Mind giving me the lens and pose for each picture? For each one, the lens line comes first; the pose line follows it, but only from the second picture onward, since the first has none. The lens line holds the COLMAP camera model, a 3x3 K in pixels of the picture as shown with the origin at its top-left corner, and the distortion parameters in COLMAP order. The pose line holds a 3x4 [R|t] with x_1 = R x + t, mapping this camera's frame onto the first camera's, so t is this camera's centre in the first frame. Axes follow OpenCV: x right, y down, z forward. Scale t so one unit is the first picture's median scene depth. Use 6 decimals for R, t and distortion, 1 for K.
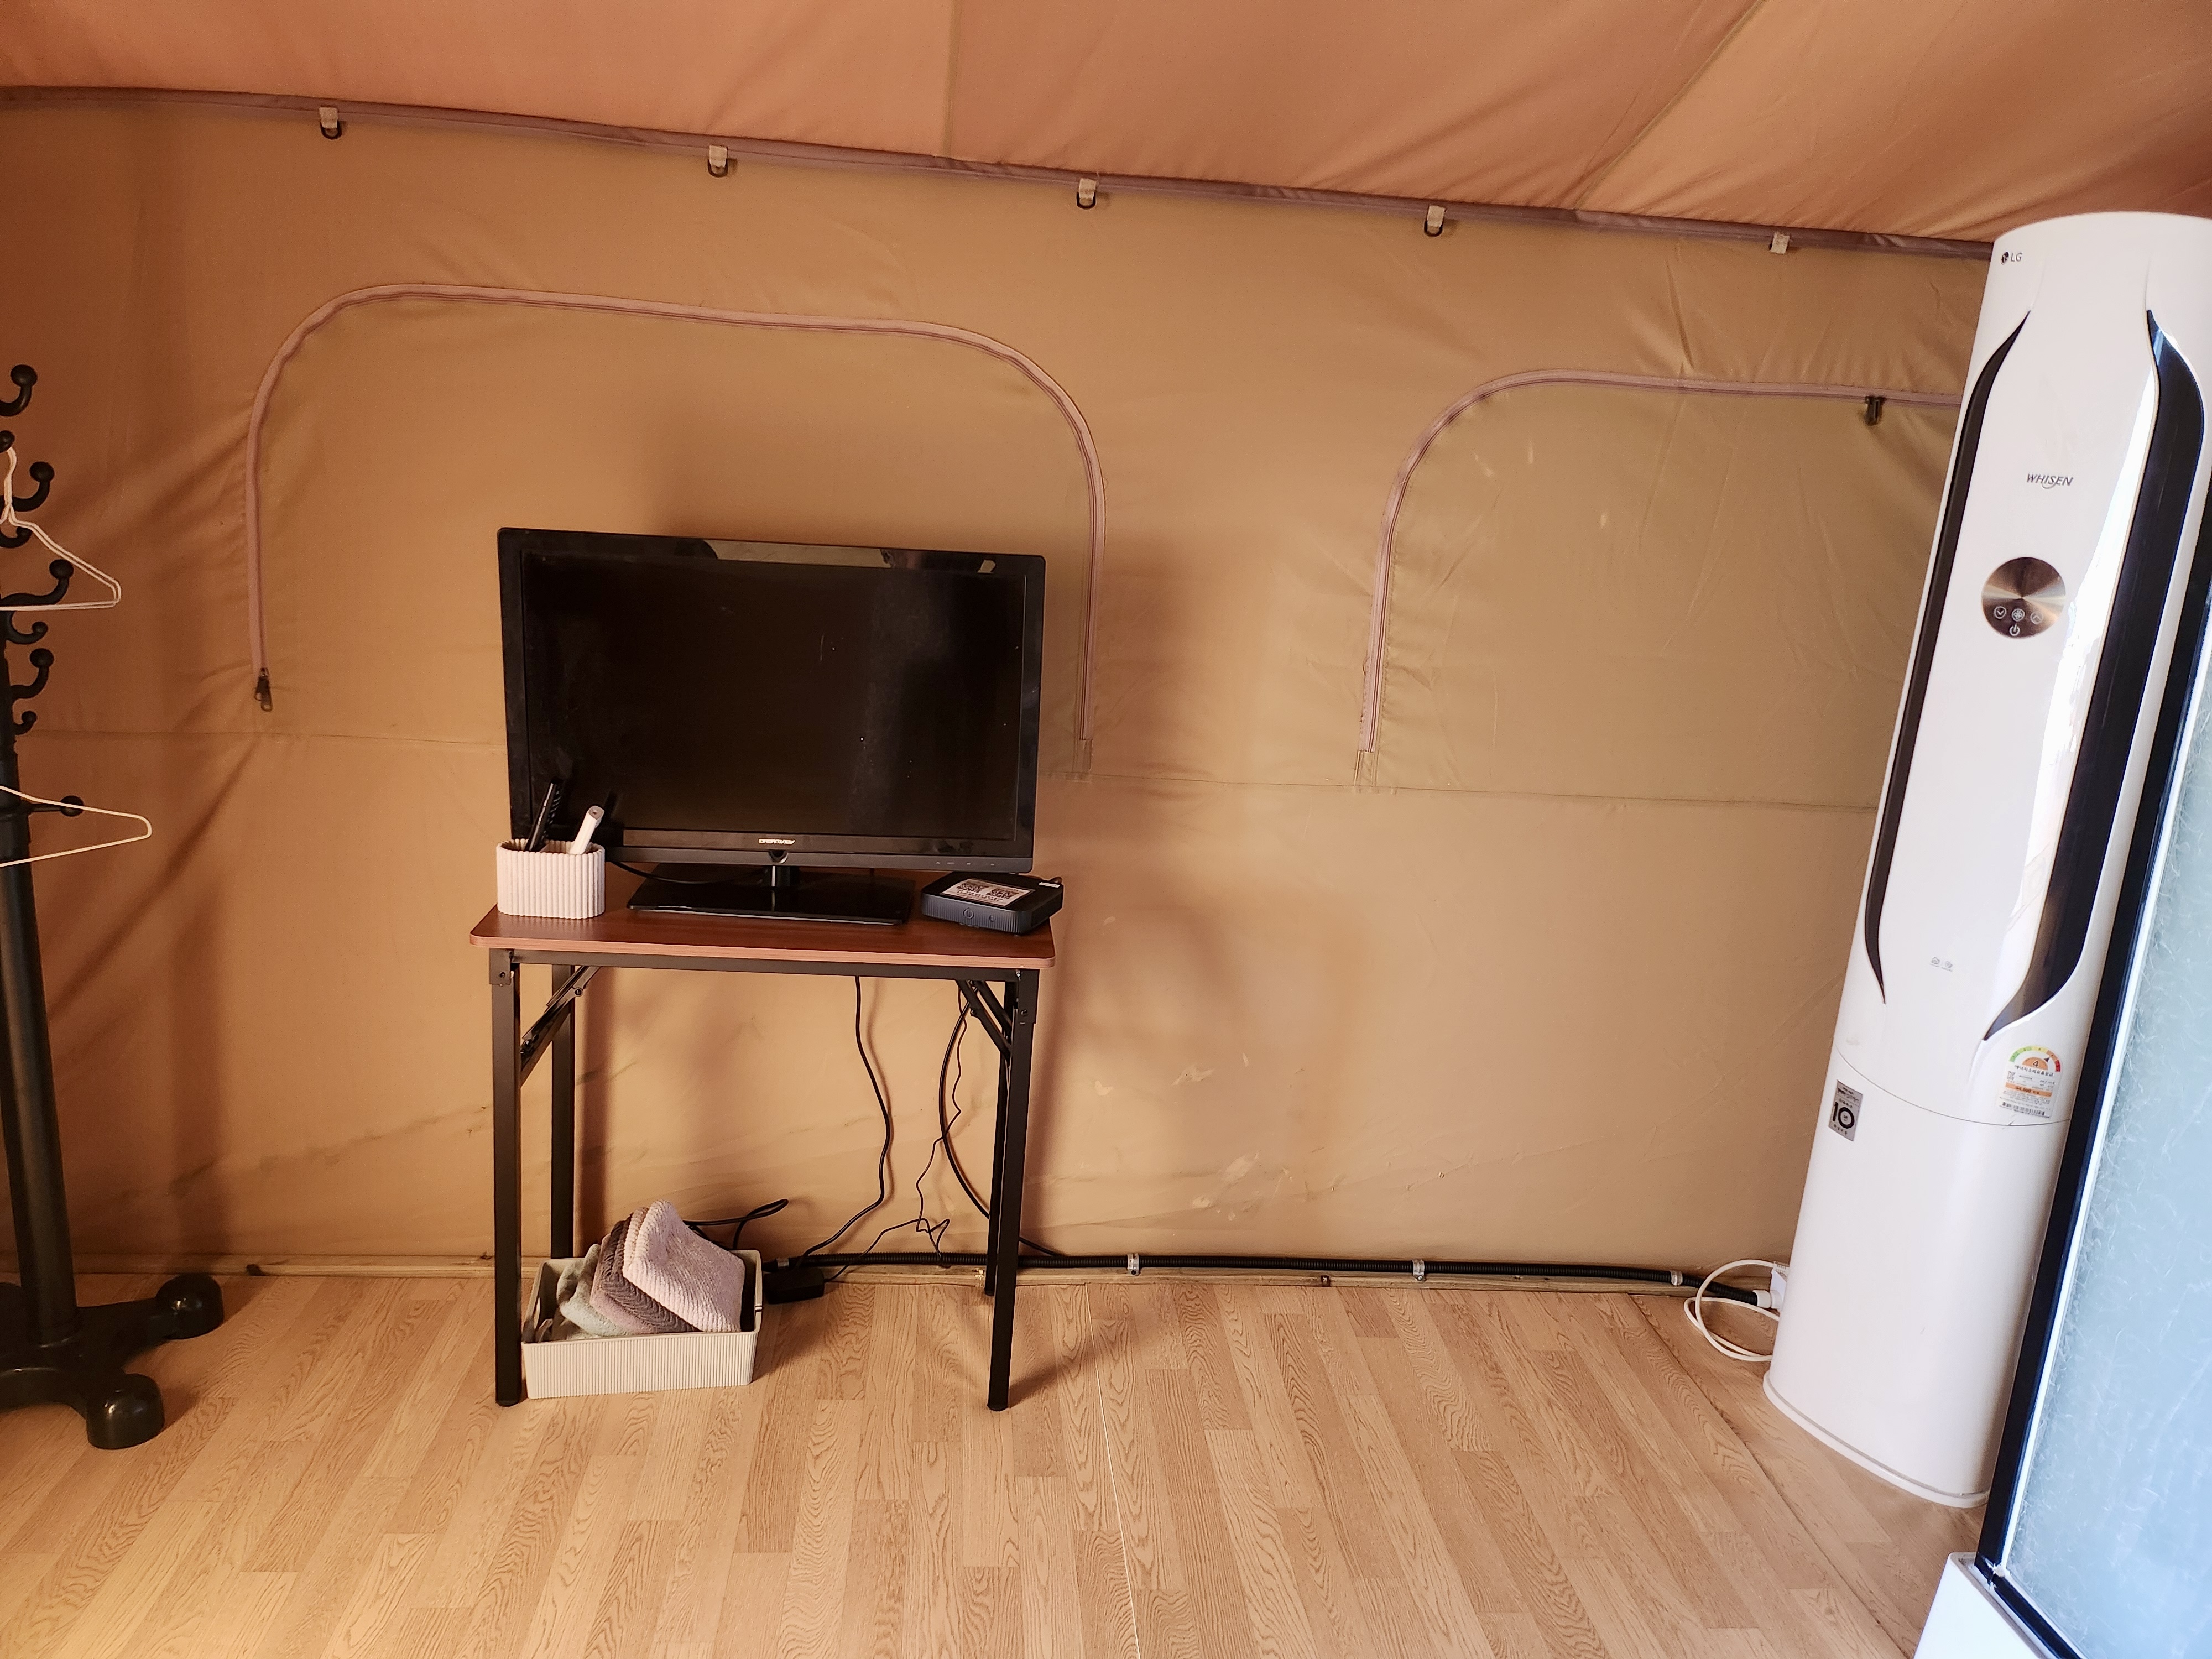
lens RADIAL K [[1612.9, 0, 1122.5], [0, 1612.9, 842.4], [0, 0, 1]] dist [-0.003663, -0.001617]
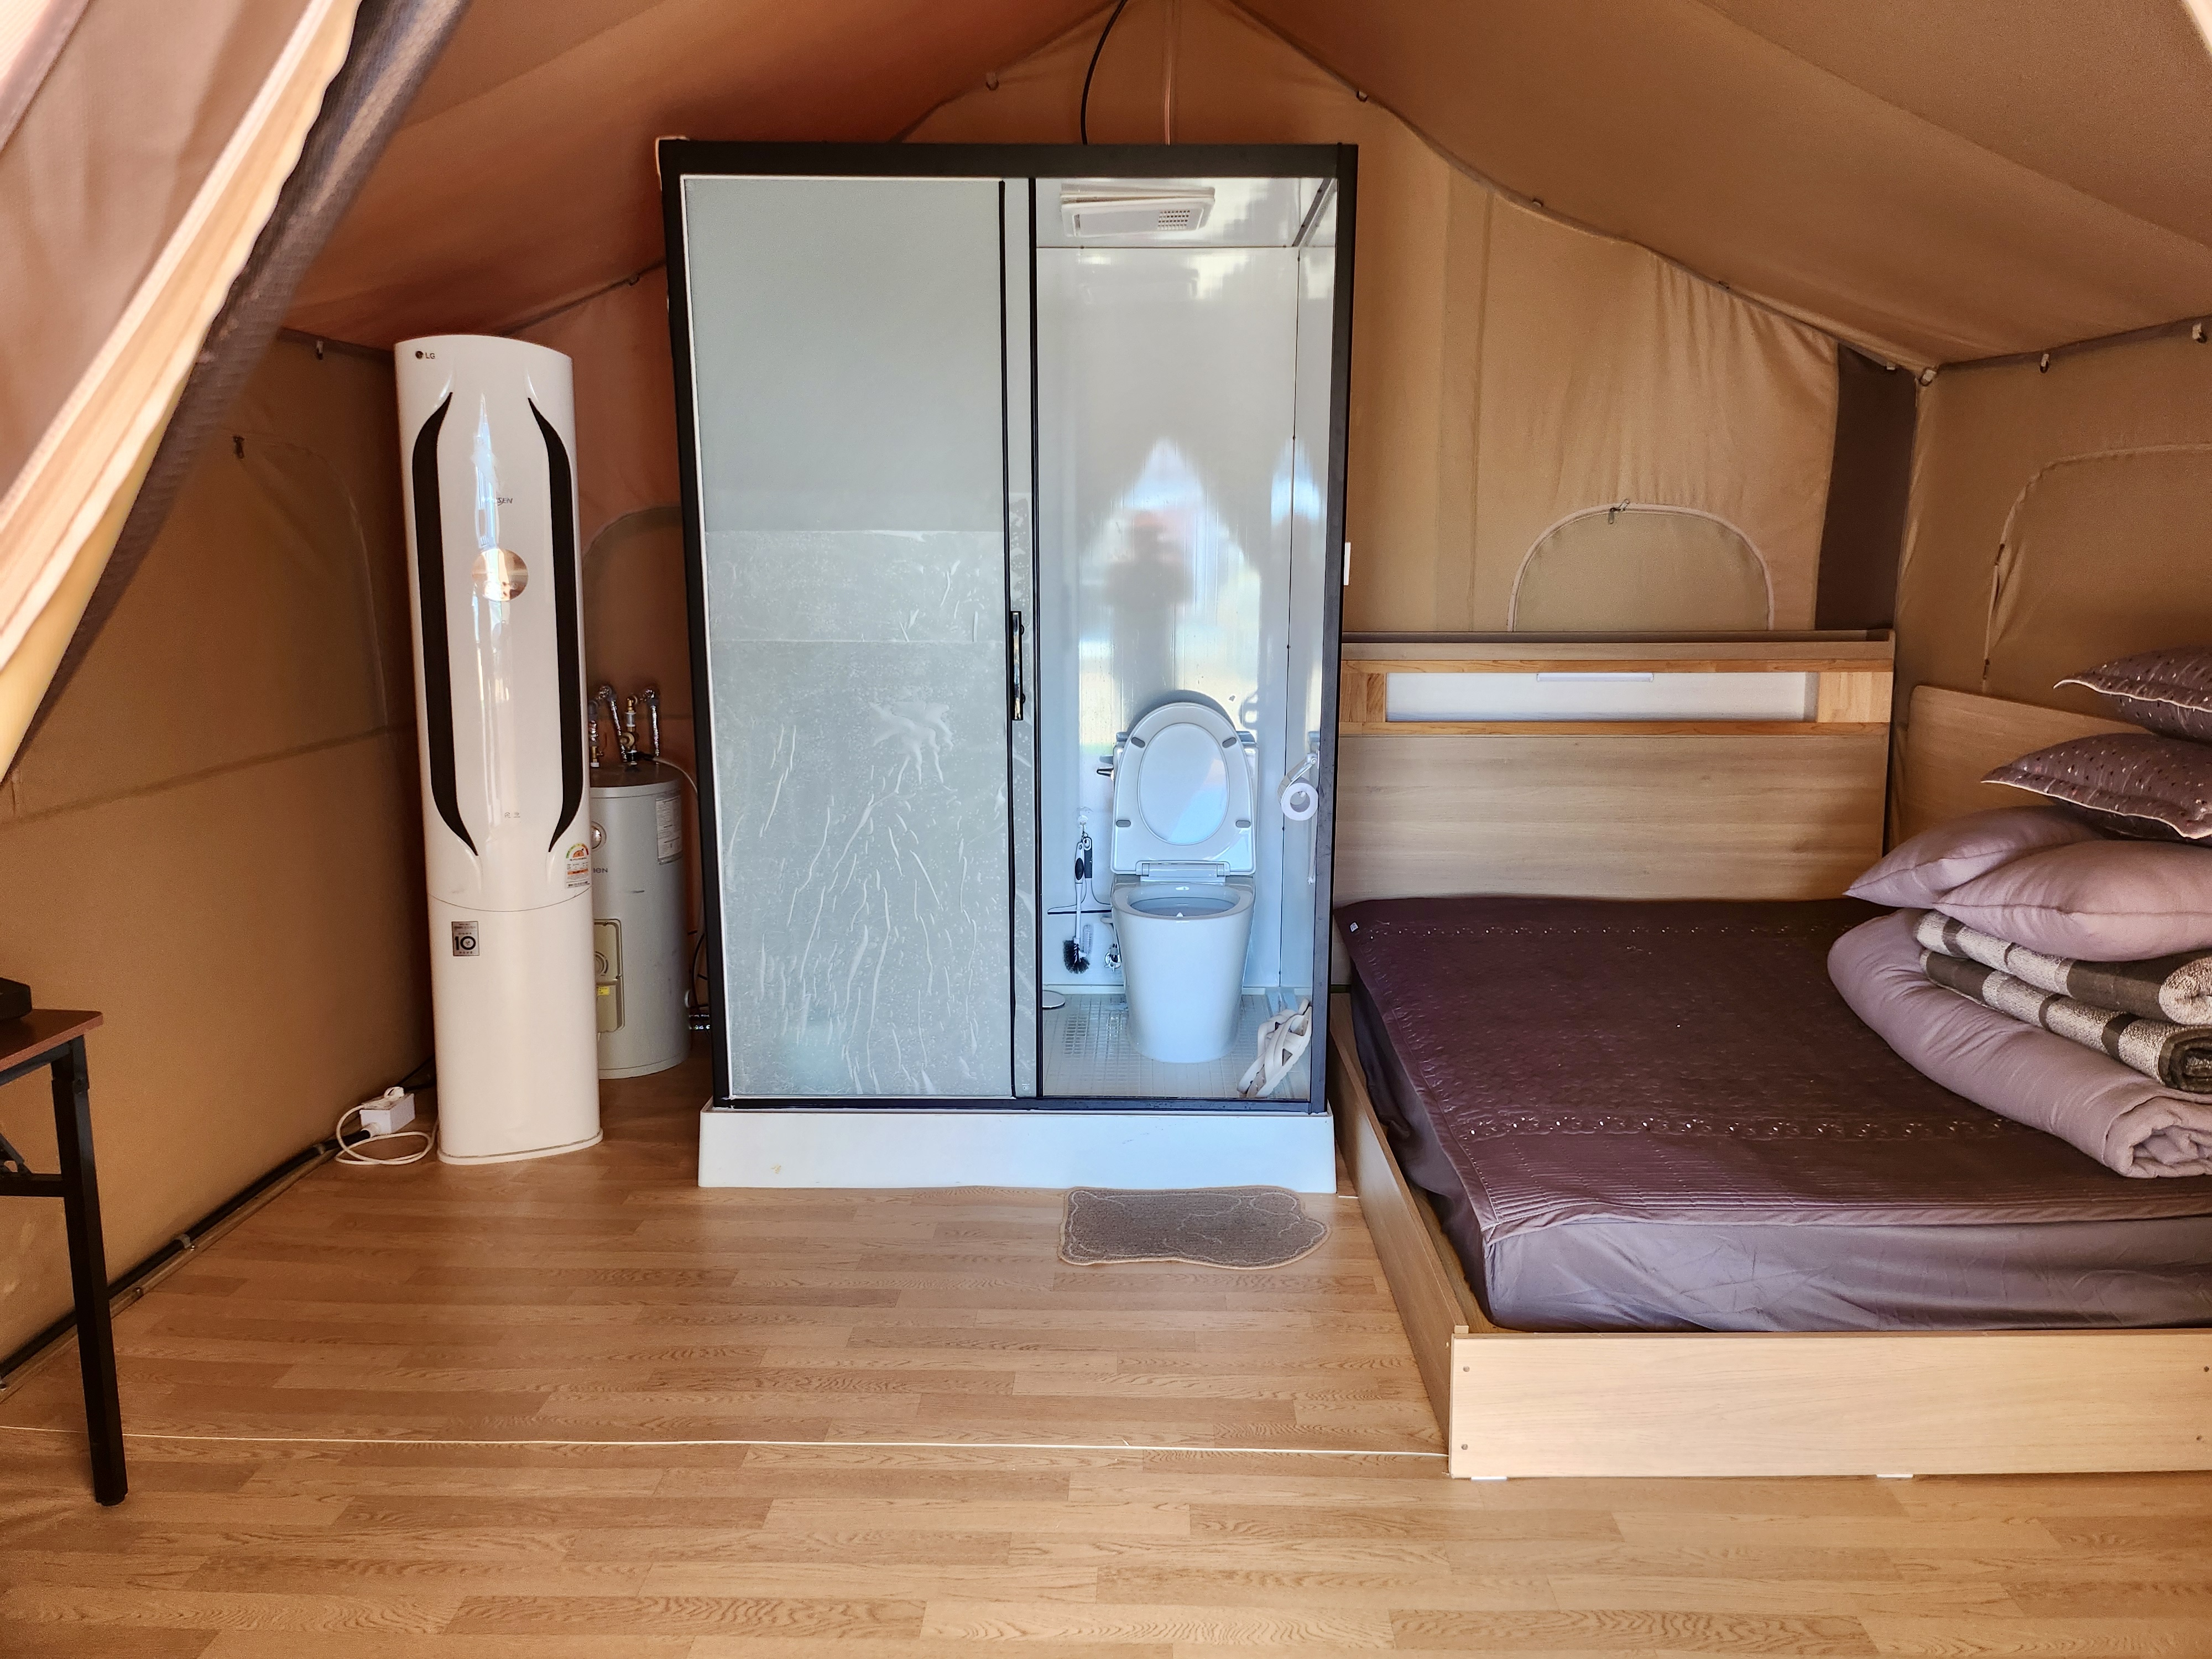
lens RADIAL K [[1612.9, 0, 1122.5], [0, 1612.9, 842.4], [0, 0, 1]] dist [-0.003663, -0.001617]
pose [[0.127080, -0.269795, 0.954495, -0.854211], [0.247484, 0.940487, 0.232886, -0.108686], [-0.960522, 0.206627, 0.186287, 0.142798]]
